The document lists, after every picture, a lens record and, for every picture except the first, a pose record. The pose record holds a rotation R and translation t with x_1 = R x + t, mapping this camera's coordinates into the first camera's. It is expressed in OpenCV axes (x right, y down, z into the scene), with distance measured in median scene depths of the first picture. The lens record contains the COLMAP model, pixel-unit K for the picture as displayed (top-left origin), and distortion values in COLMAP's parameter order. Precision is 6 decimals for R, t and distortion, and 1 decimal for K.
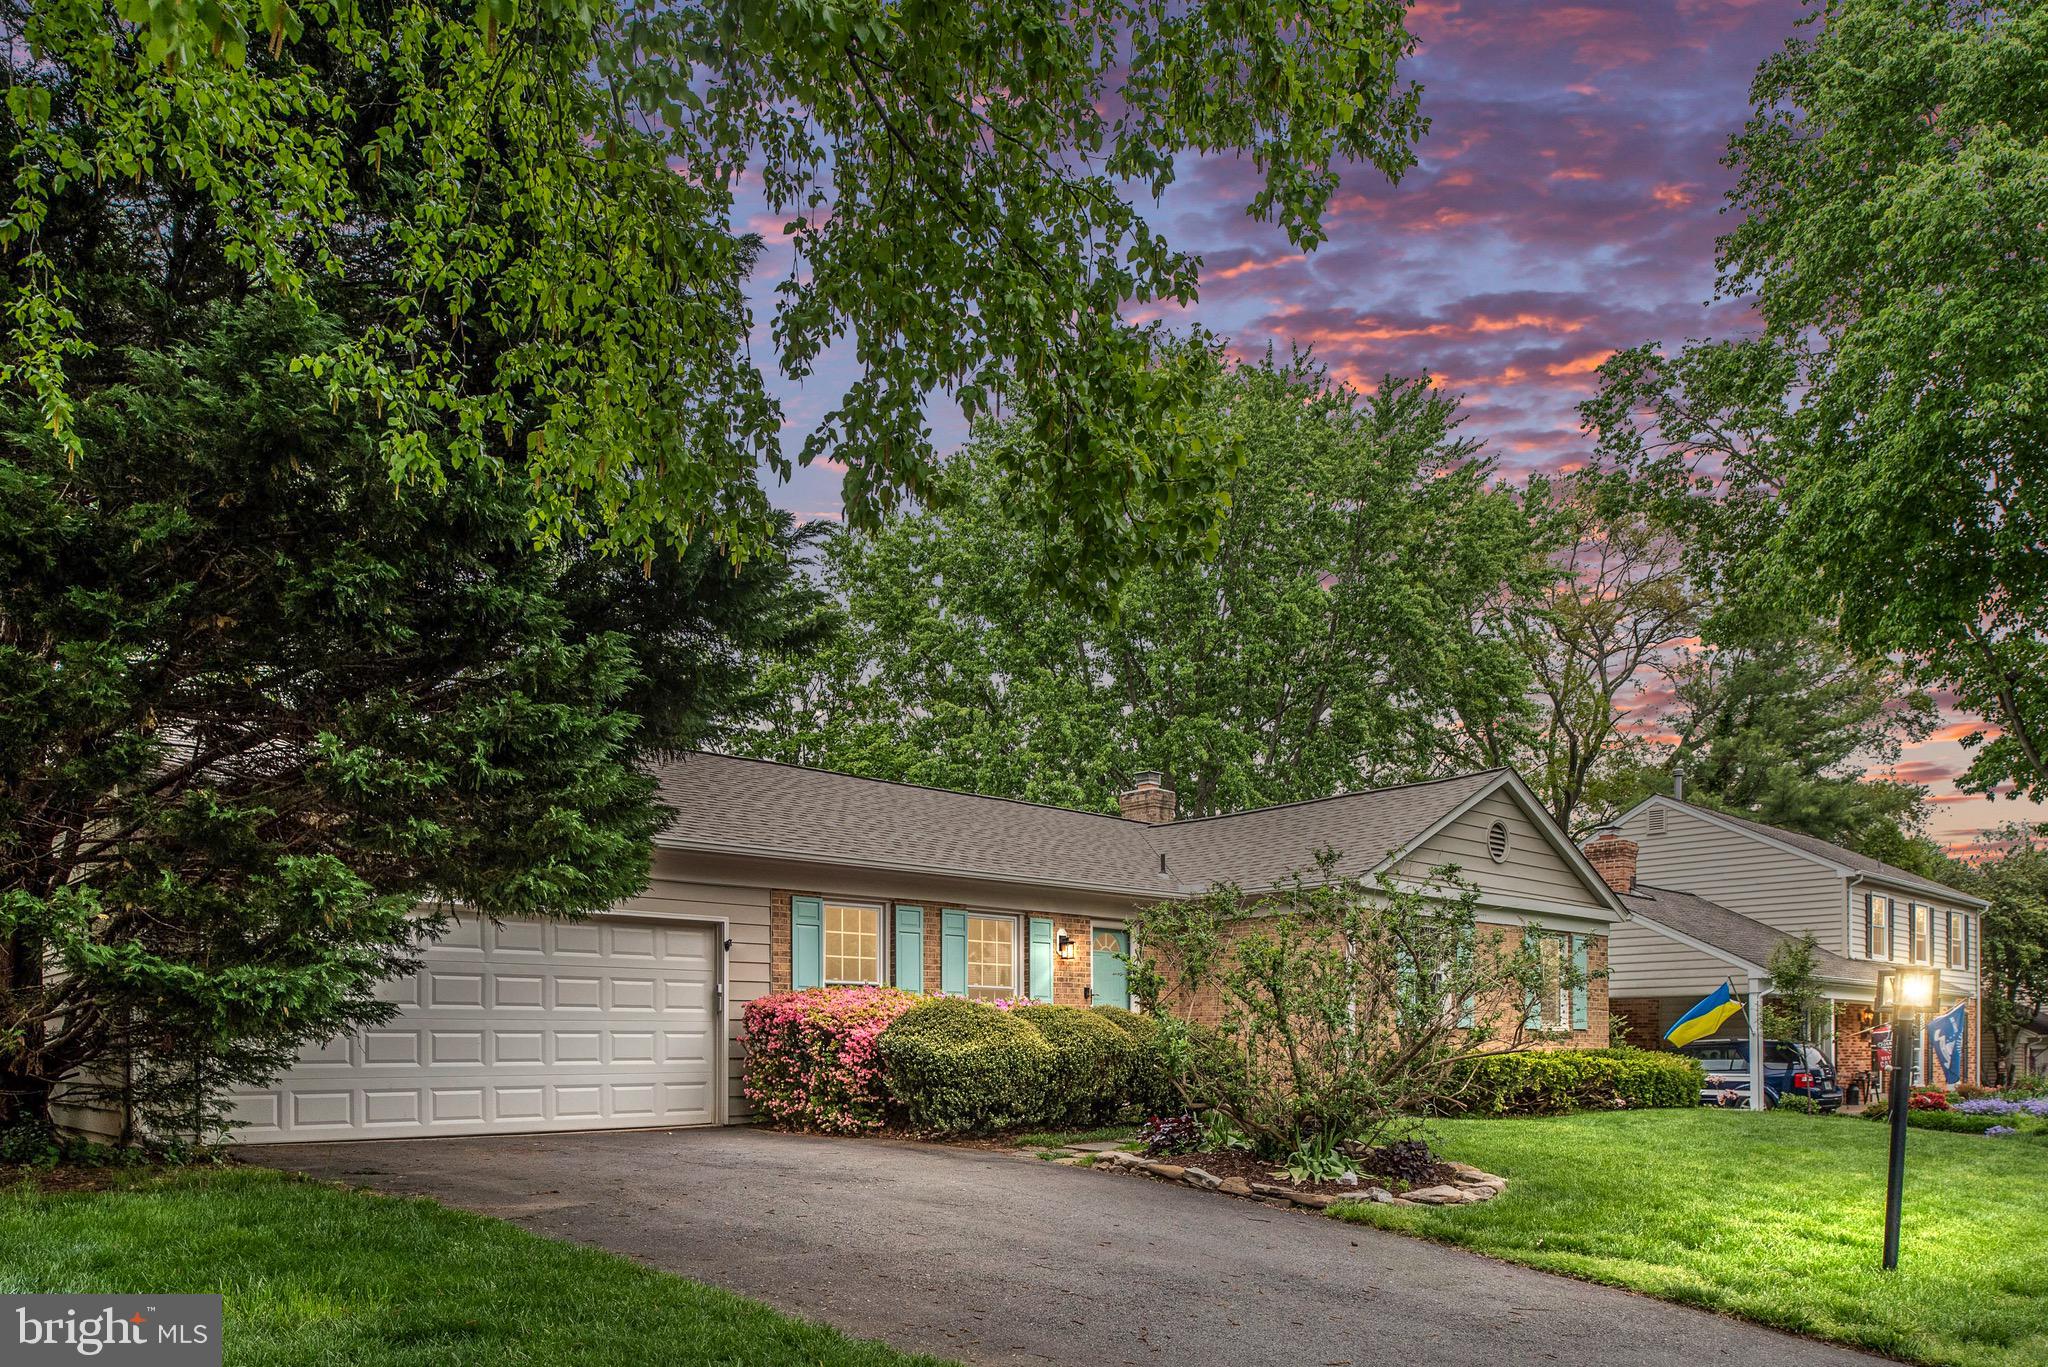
lens RADIAL K [[1410.6, 0, 1021.7], [0, 1410.6, 919.6], [0, 0, 1]] dist [-0.007347, -0.009855]
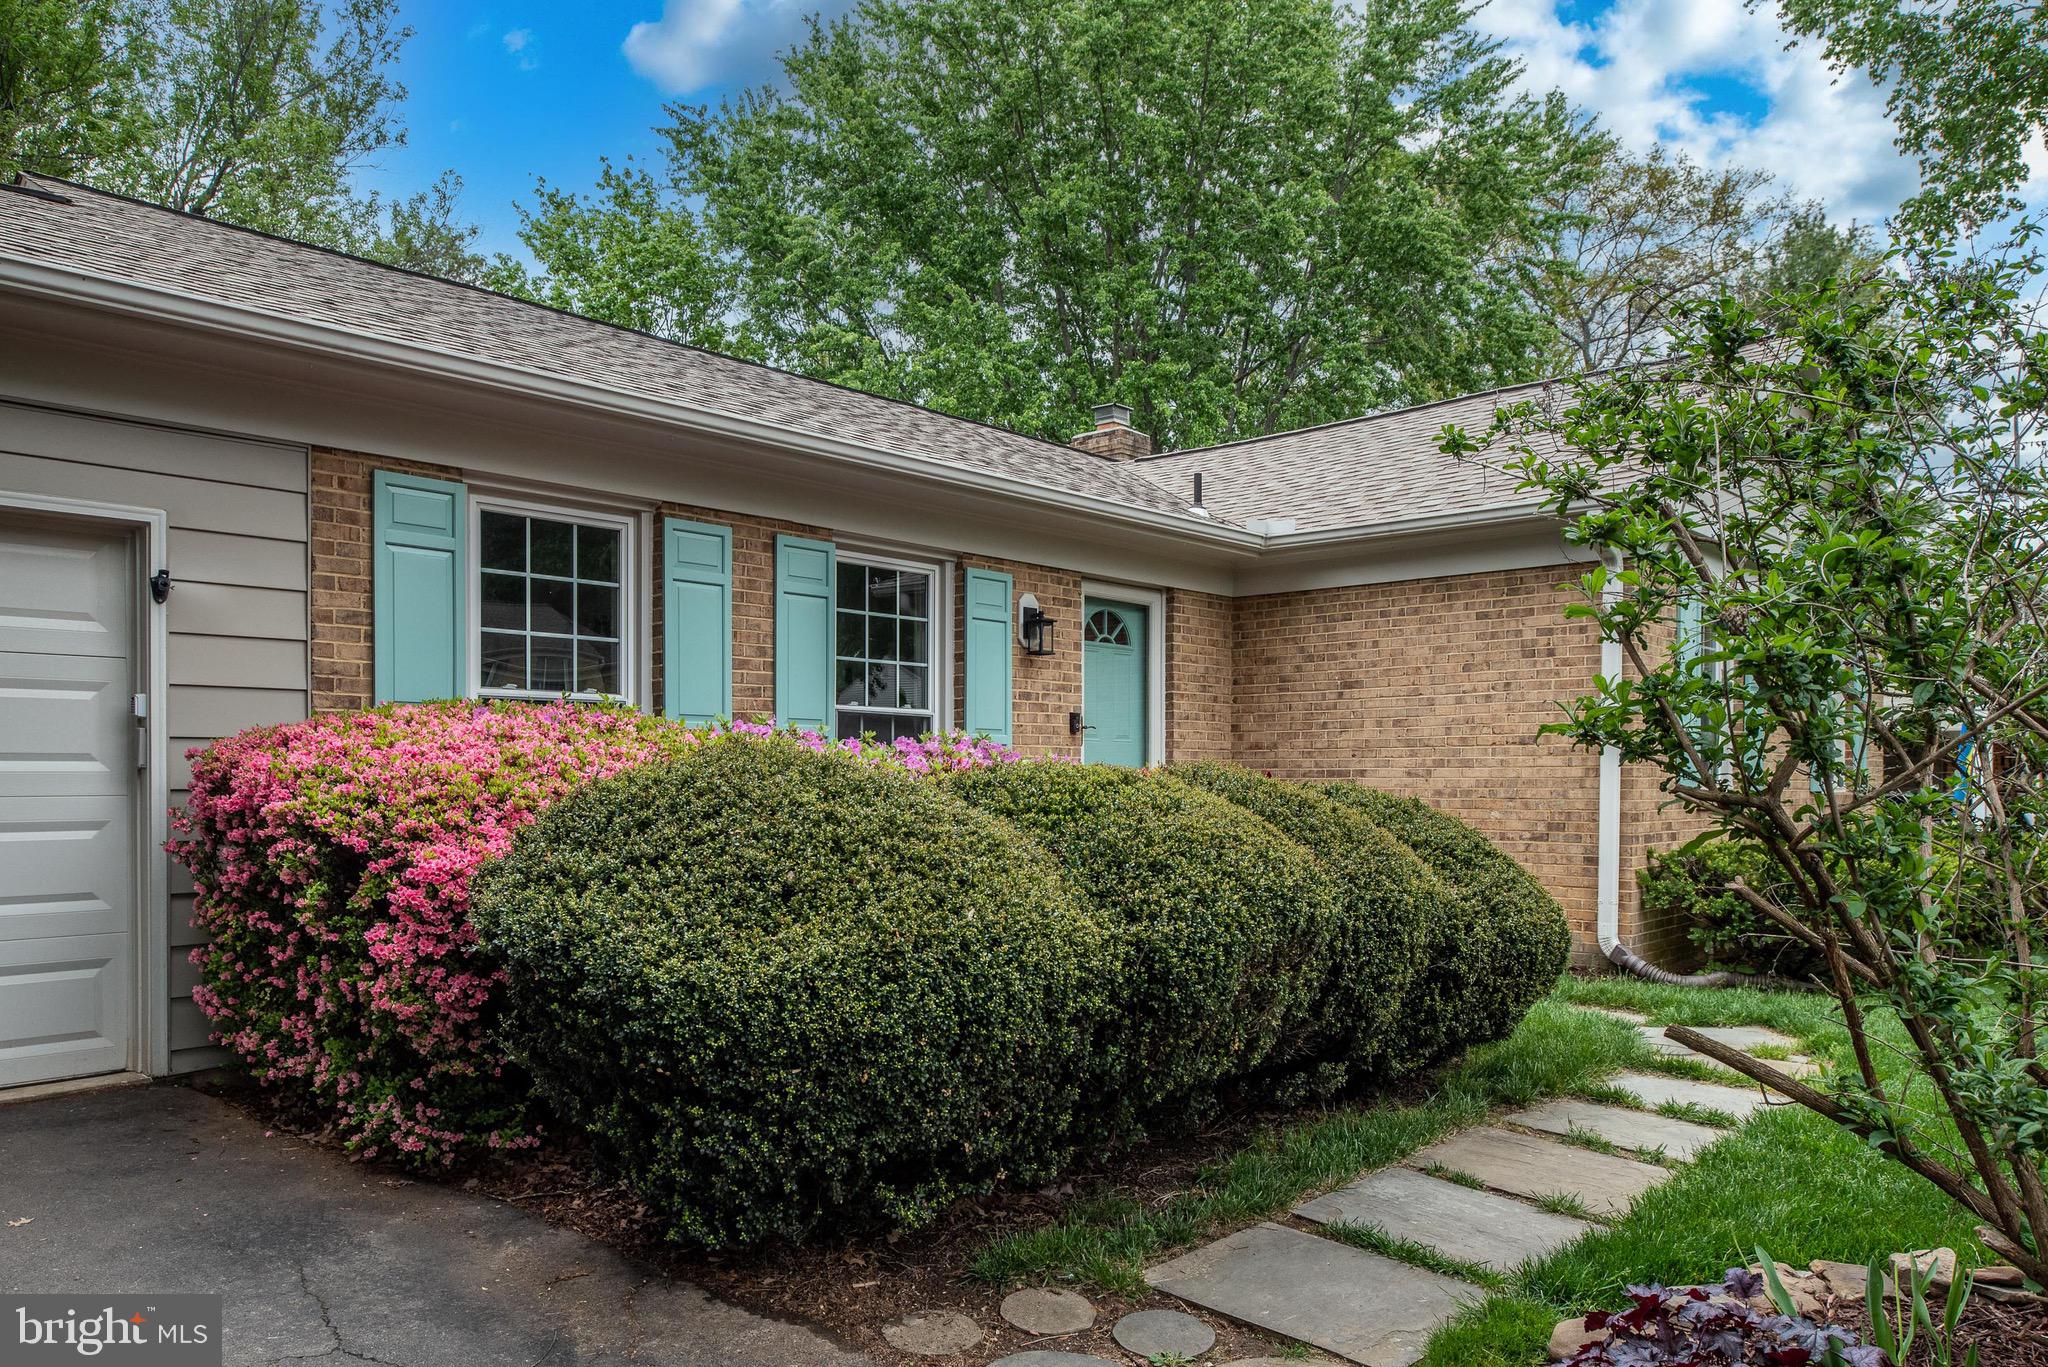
lens RADIAL K [[1393.3, 0, 1021.2], [0, 1393.3, 778.9], [0, 0, 1]] dist [-0.009641, -0.003979]
pose [[0.997121, 0.006103, 0.075585, -0.013592], [-0.013268, 0.995422, 0.094655, 0.030690], [-0.074662, -0.095385, 0.992637, 0.622190]]
